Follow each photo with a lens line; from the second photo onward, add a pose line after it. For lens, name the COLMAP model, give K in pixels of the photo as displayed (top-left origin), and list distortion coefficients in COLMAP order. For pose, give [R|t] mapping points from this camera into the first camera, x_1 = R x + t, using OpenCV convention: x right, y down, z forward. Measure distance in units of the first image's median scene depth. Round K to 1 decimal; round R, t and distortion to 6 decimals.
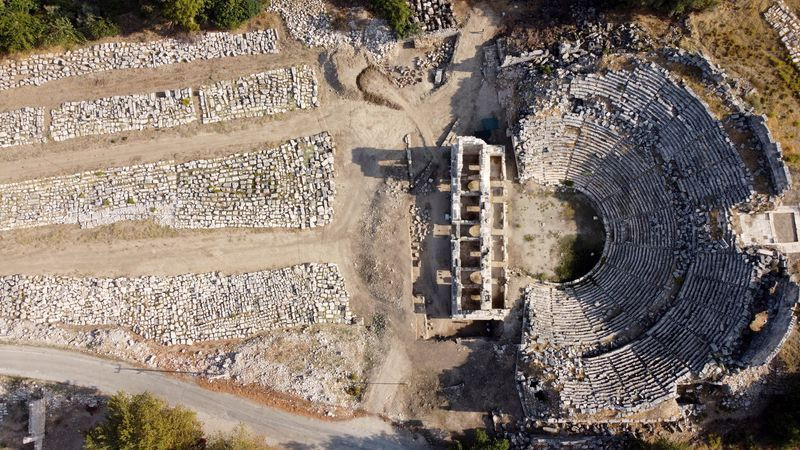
lens RADIAL K [[612.5, 0, 404.5], [0, 612.5, 229.9], [0, 0, 1]] dist [0.002509, -0.009526]
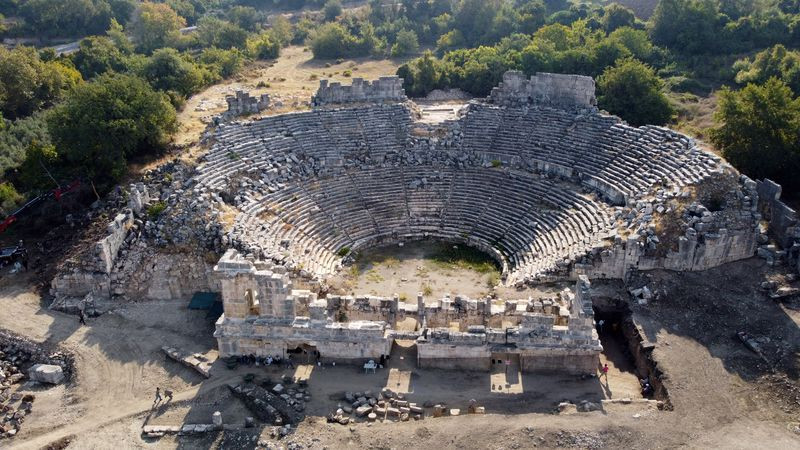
lens RADIAL K [[612.5, 0, 404.1], [0, 612.5, 223.4], [0, 0, 1]] dist [0.002509, -0.009526]
pose [[0.085268, -0.361751, 0.928367, -0.319942], [0.987048, 0.157746, -0.029189, -0.000396], [-0.135887, 0.918832, 0.370516, 0.764794]]
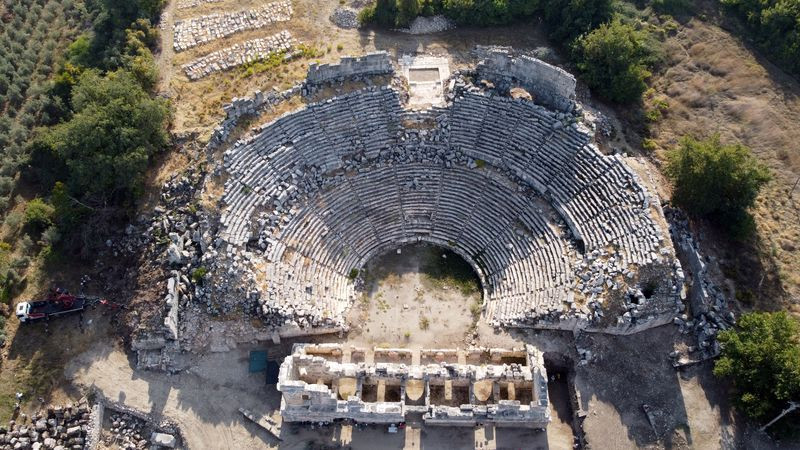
lens RADIAL K [[612.5, 0, 405.2], [0, 612.5, 229.6], [0, 0, 1]] dist [0.002509, -0.009526]
pose [[0.017506, -0.772398, 0.634897, -0.186994], [0.988552, 0.108548, 0.104800, -0.103908], [-0.149864, 0.625794, 0.765456, 0.381039]]
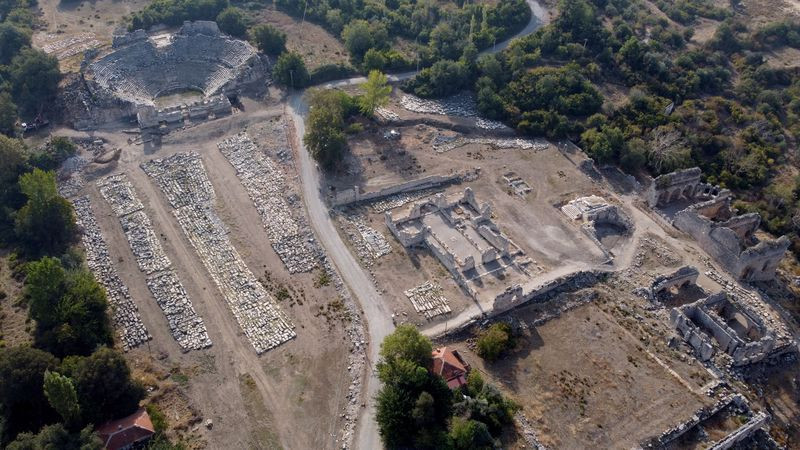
lens RADIAL K [[612.5, 0, 403.0], [0, 612.5, 224.5], [0, 0, 1]] dist [0.002509, -0.009526]
pose [[-0.430010, -0.549229, 0.716546, -1.880040], [0.893265, -0.143635, 0.425966, -0.275739], [-0.131032, 0.823235, 0.552372, 0.109909]]
